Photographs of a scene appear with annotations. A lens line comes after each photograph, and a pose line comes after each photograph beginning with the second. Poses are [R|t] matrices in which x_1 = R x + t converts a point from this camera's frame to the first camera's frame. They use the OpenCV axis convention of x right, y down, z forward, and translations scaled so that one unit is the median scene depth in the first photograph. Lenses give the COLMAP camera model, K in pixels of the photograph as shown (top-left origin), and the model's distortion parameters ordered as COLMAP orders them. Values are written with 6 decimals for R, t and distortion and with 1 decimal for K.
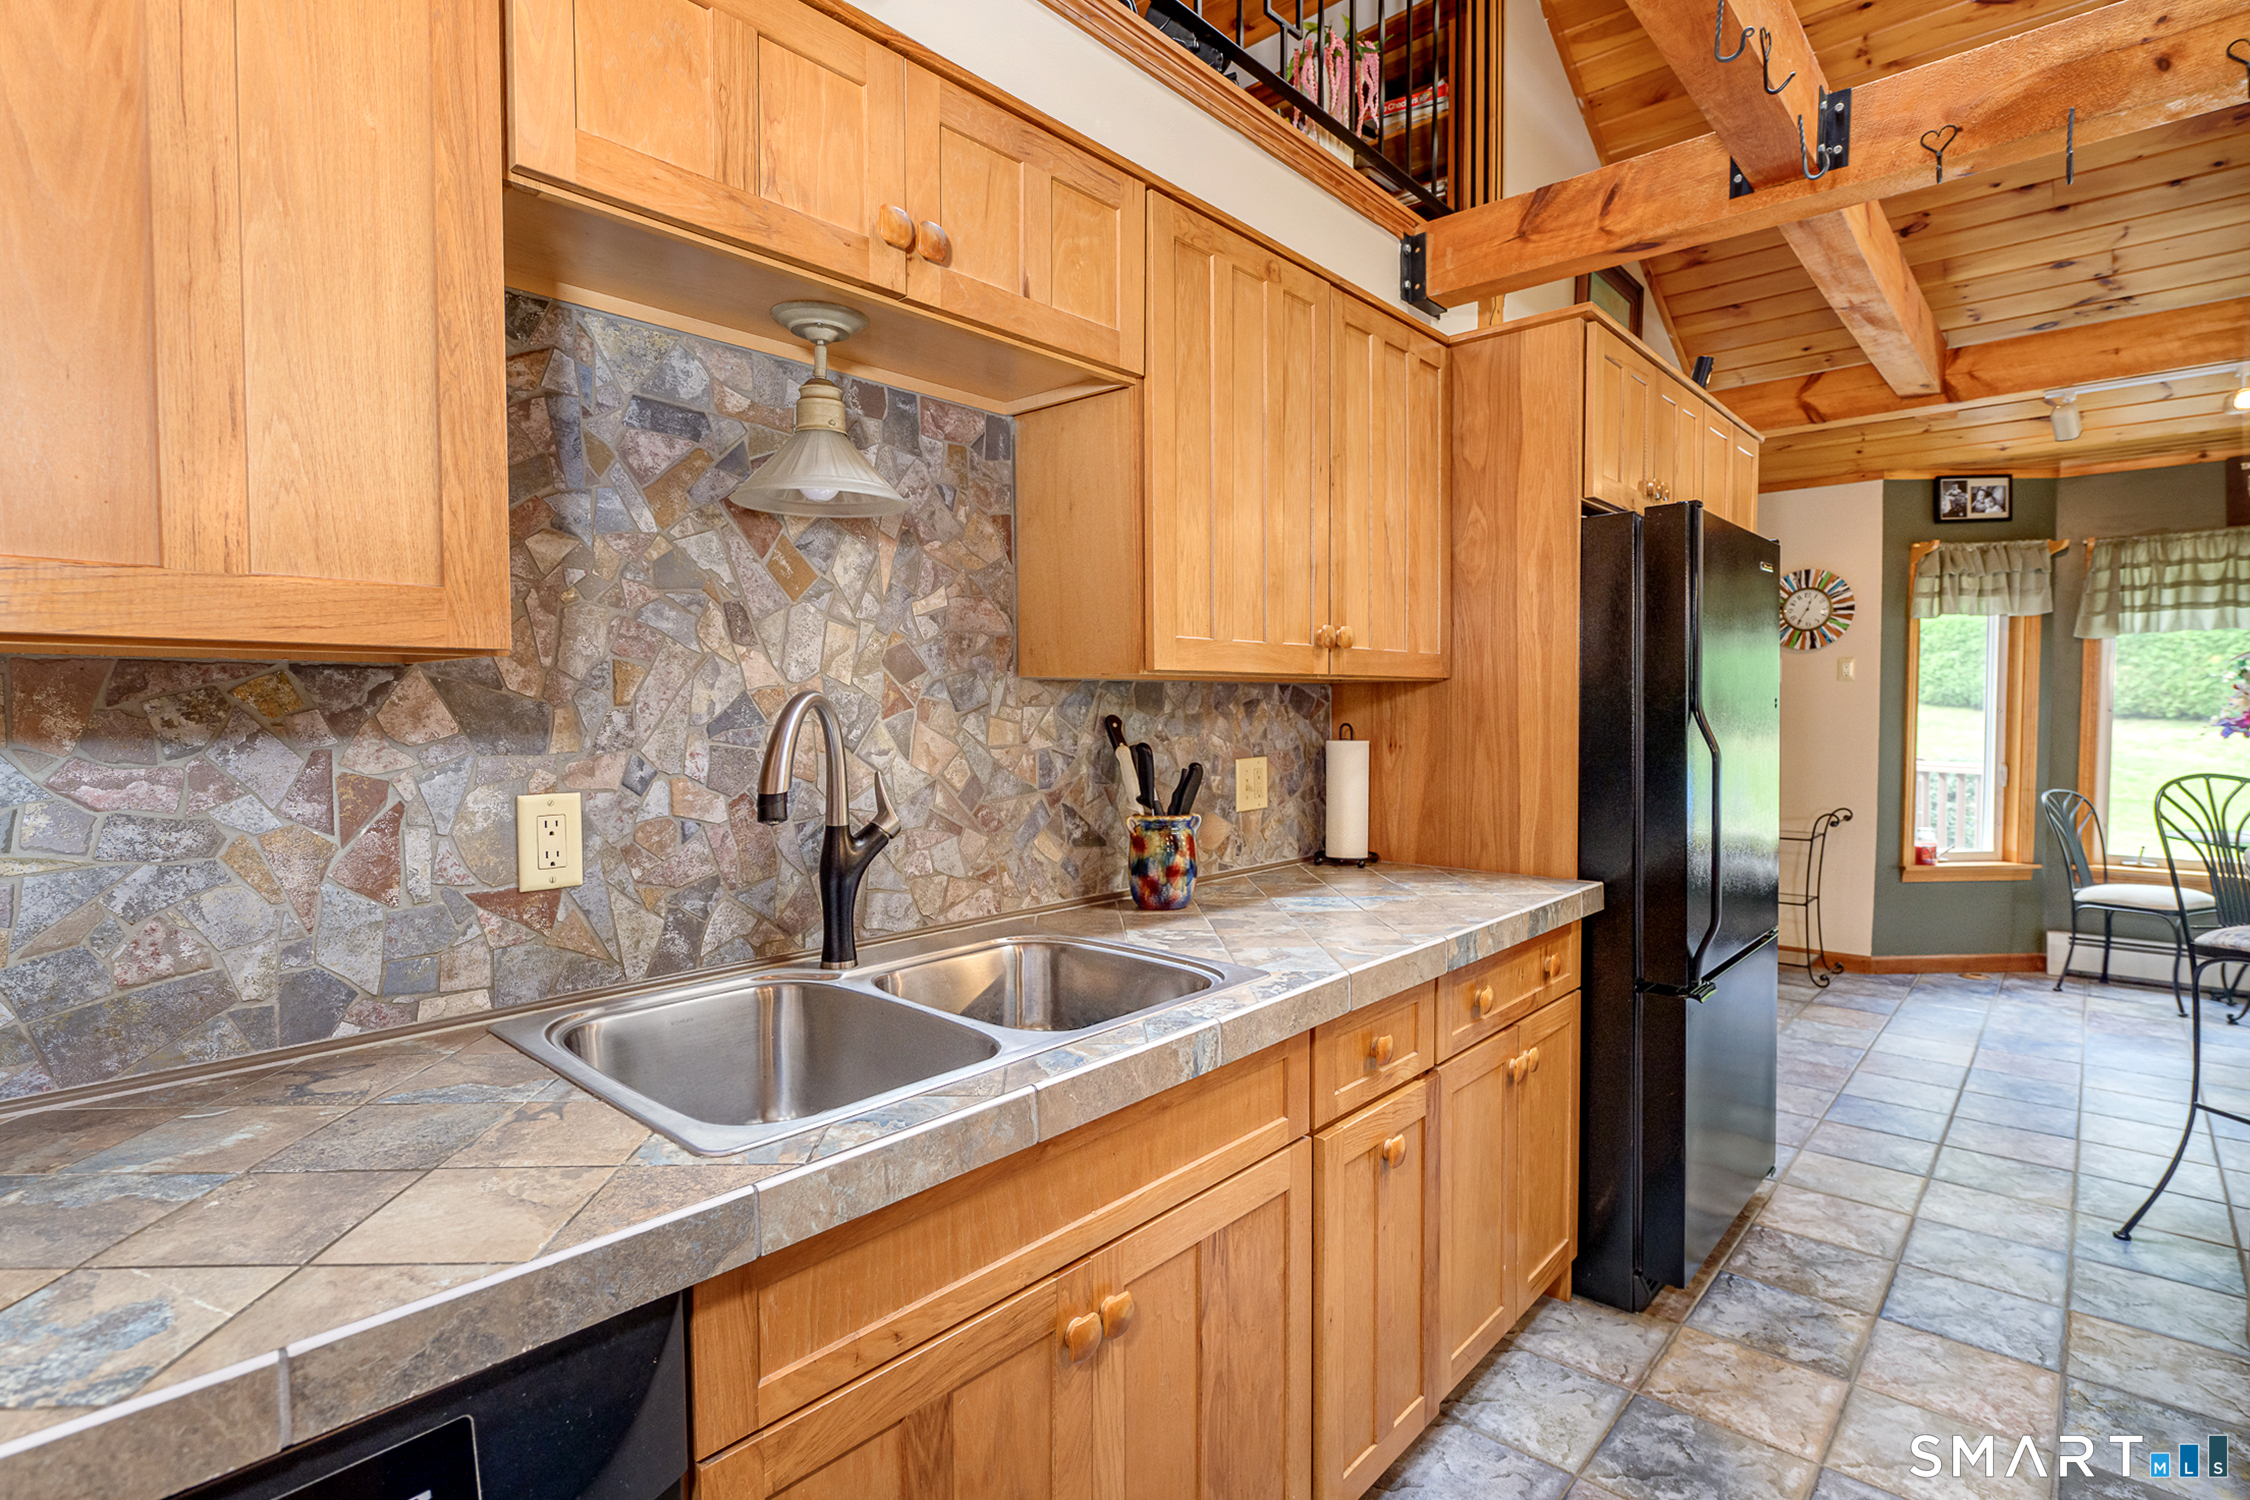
lens RADIAL K [[1087.6, 0, 1125.0], [0, 1087.6, 750.0], [0, 0, 1]] dist [-0.003483, -0.001360]
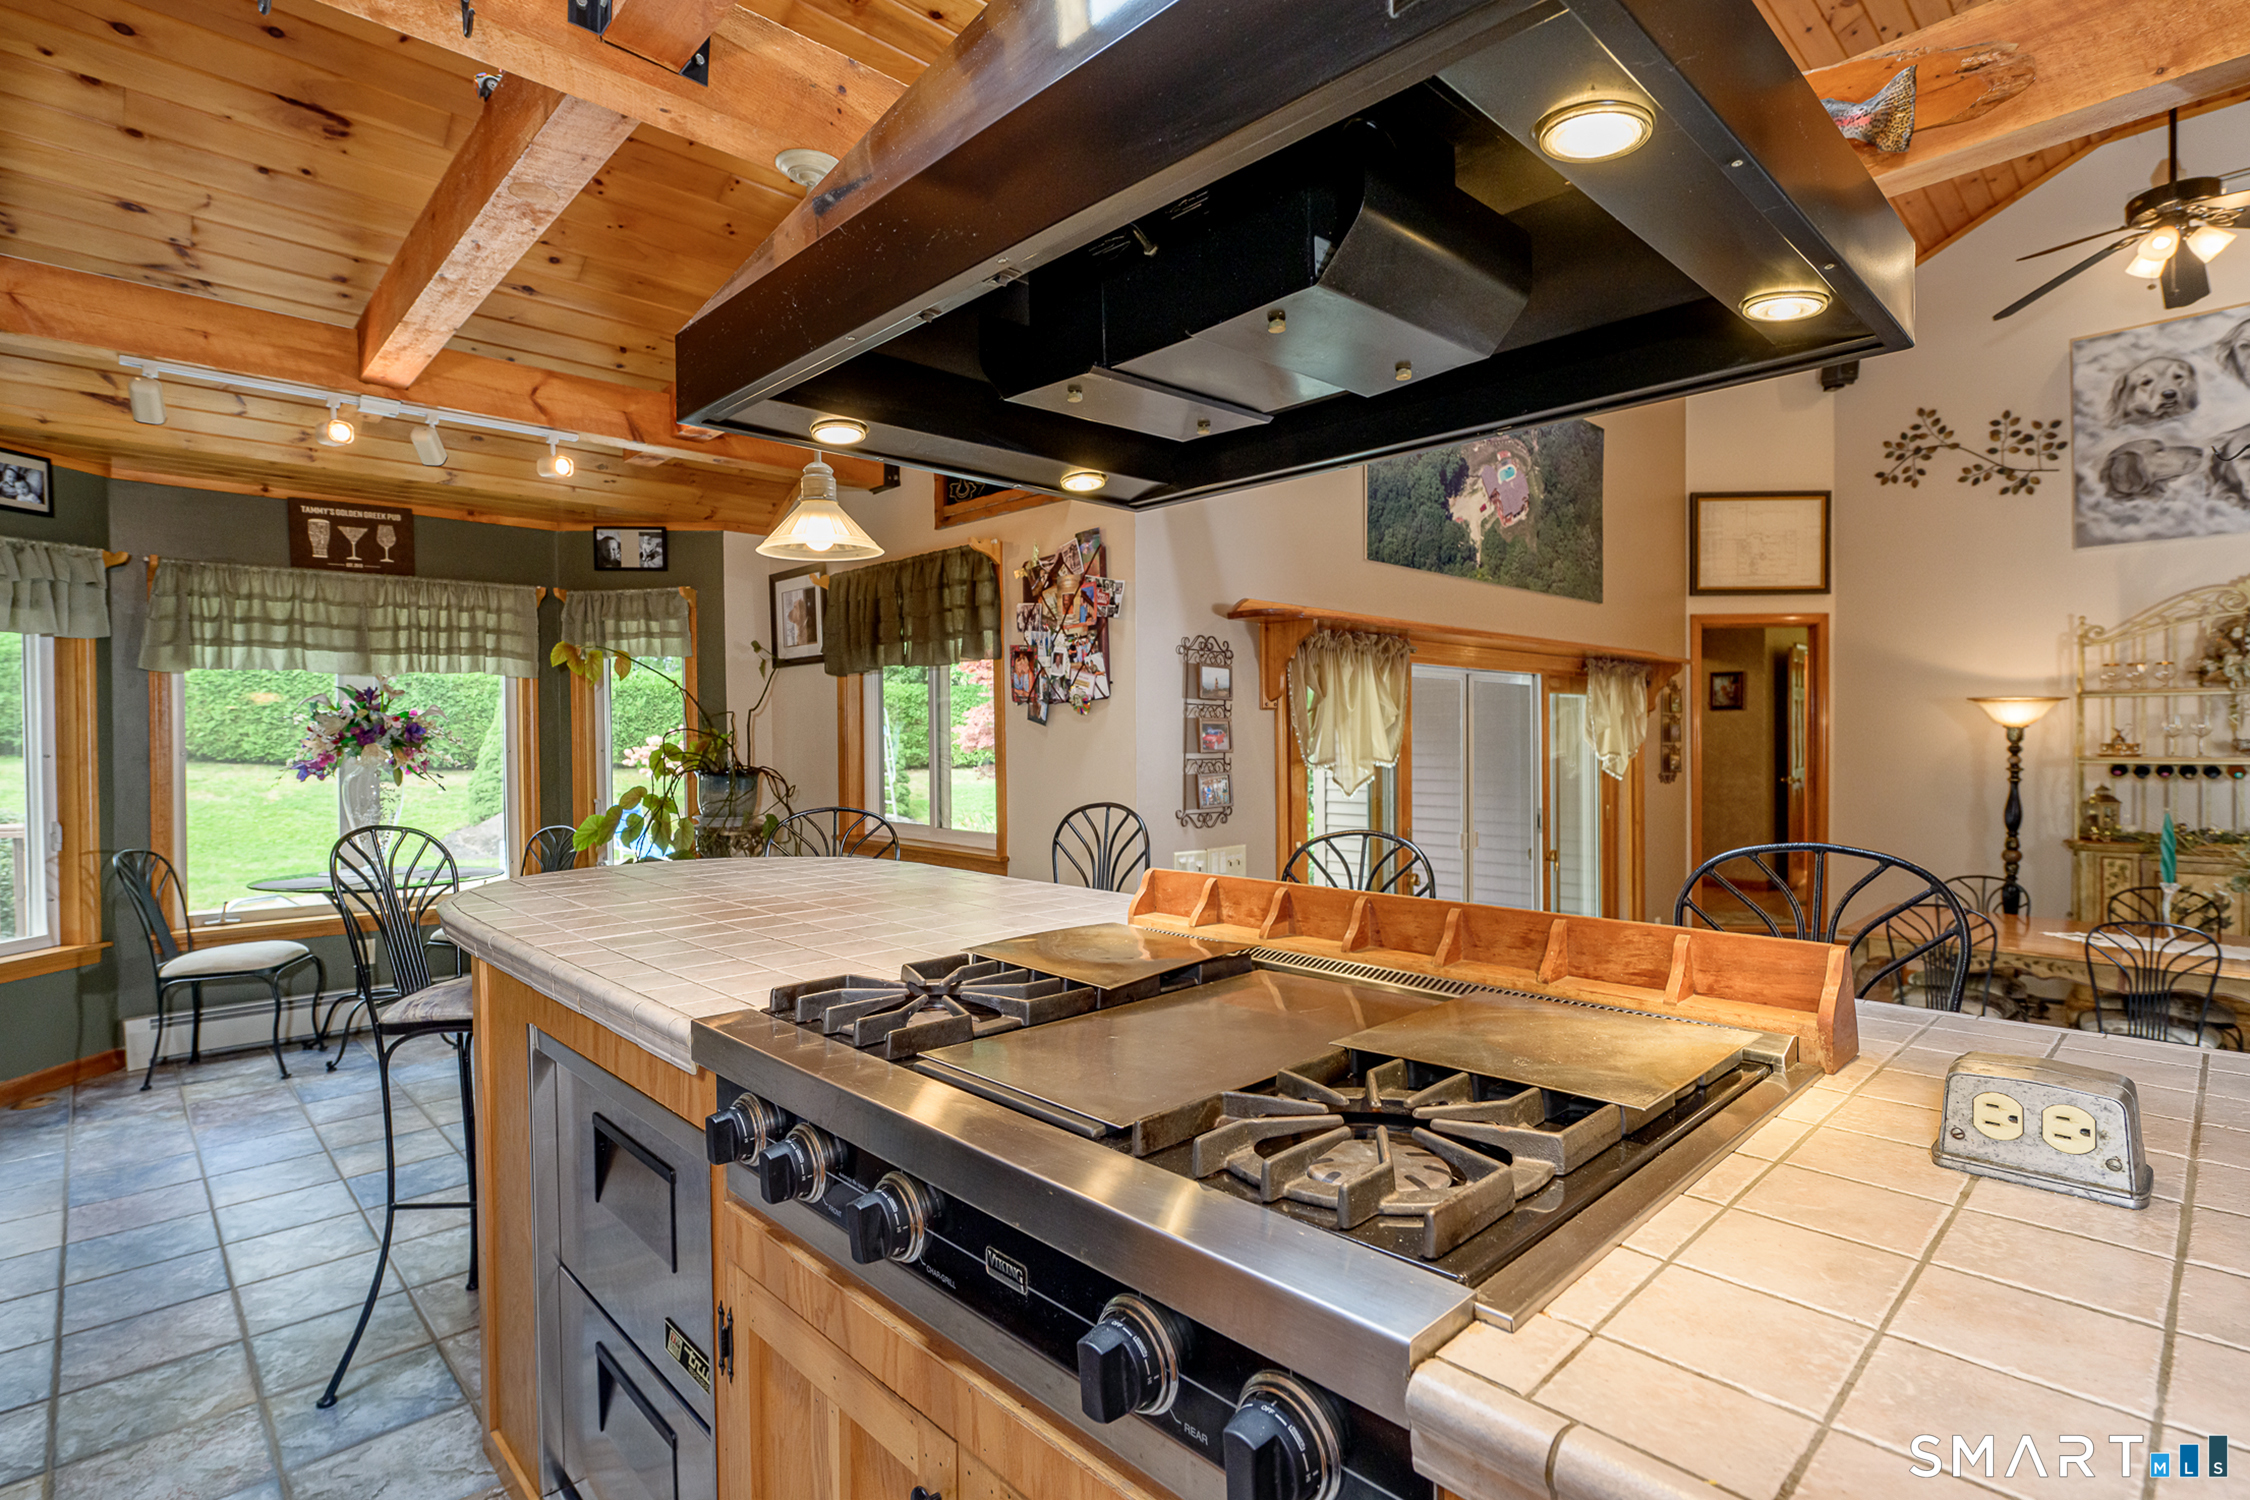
lens RADIAL K [[1080.8, 0, 1130.3], [0, 1080.8, 754.5], [0, 0, 1]] dist [-0.004193, -0.001124]
pose [[0.069358, -0.011096, 0.997530, 0.162279], [0.045193, 0.998947, 0.007970, -0.015600], [-0.996568, 0.044528, 0.069787, 0.319358]]
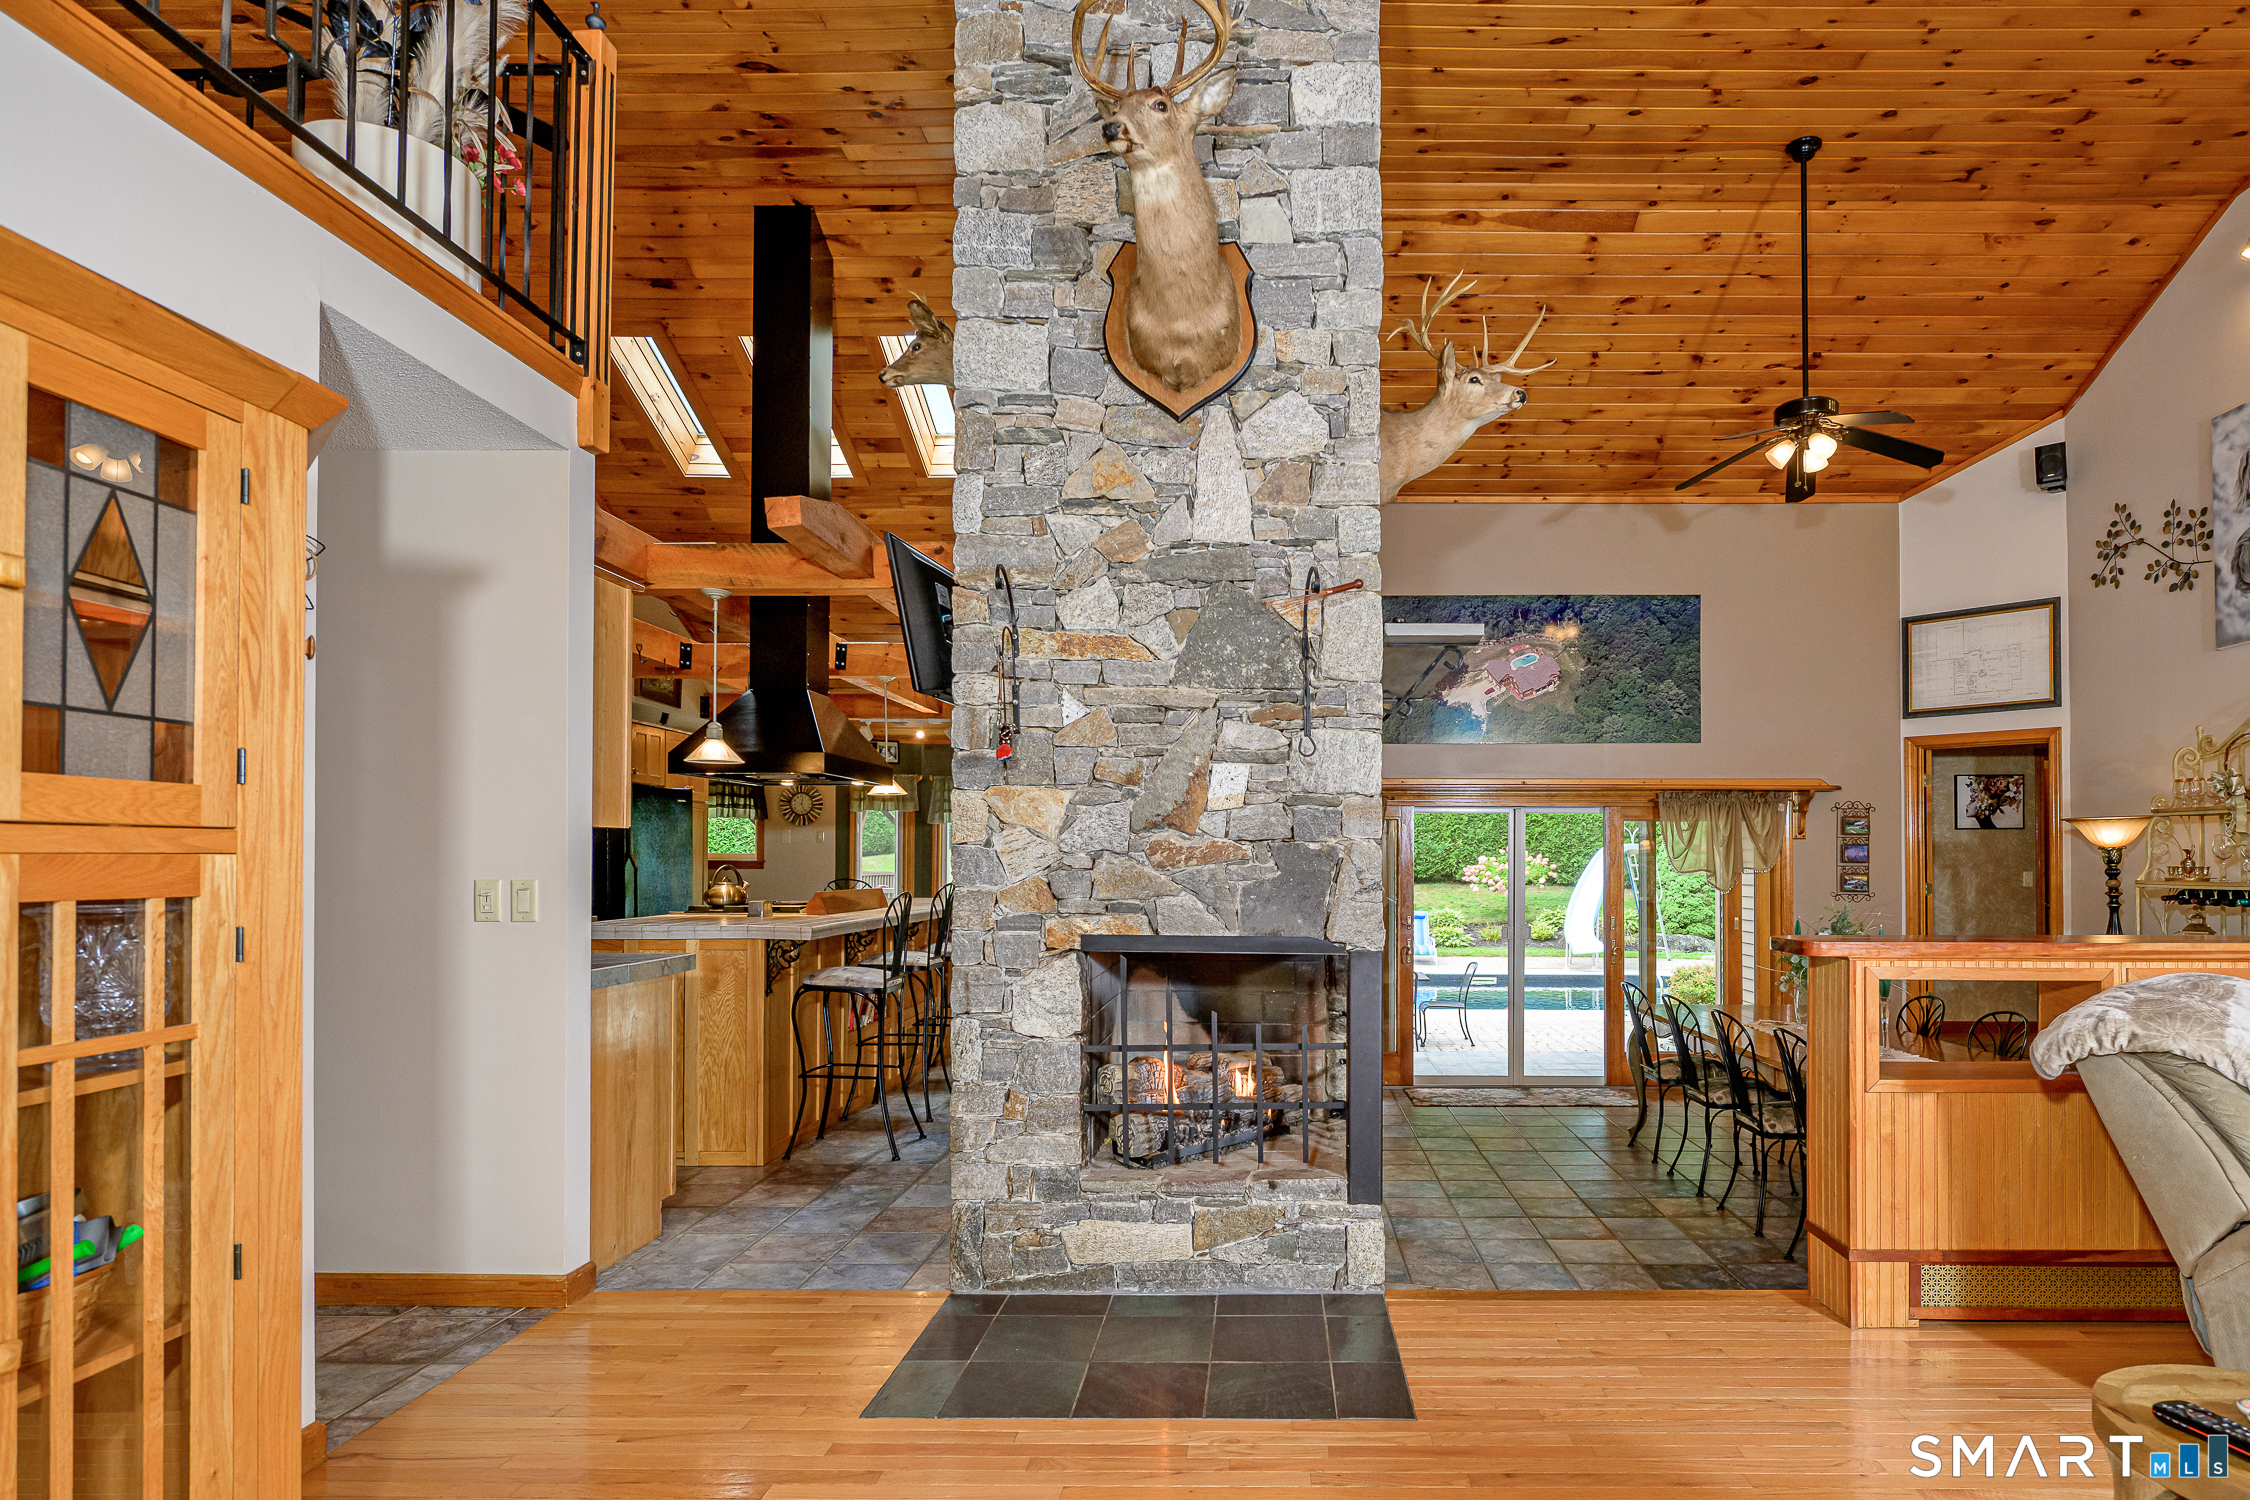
lens RADIAL K [[1191.5, 0, 1259.2], [0, 1191.5, 849.4], [0, 0, 1]] dist [-0.002276, -0.000291]
pose [[0.745489, 0.013132, 0.666388, -0.284298], [0.020042, 0.998912, -0.042106, 0.100343], [-0.666216, 0.044745, 0.744415, -2.085428]]
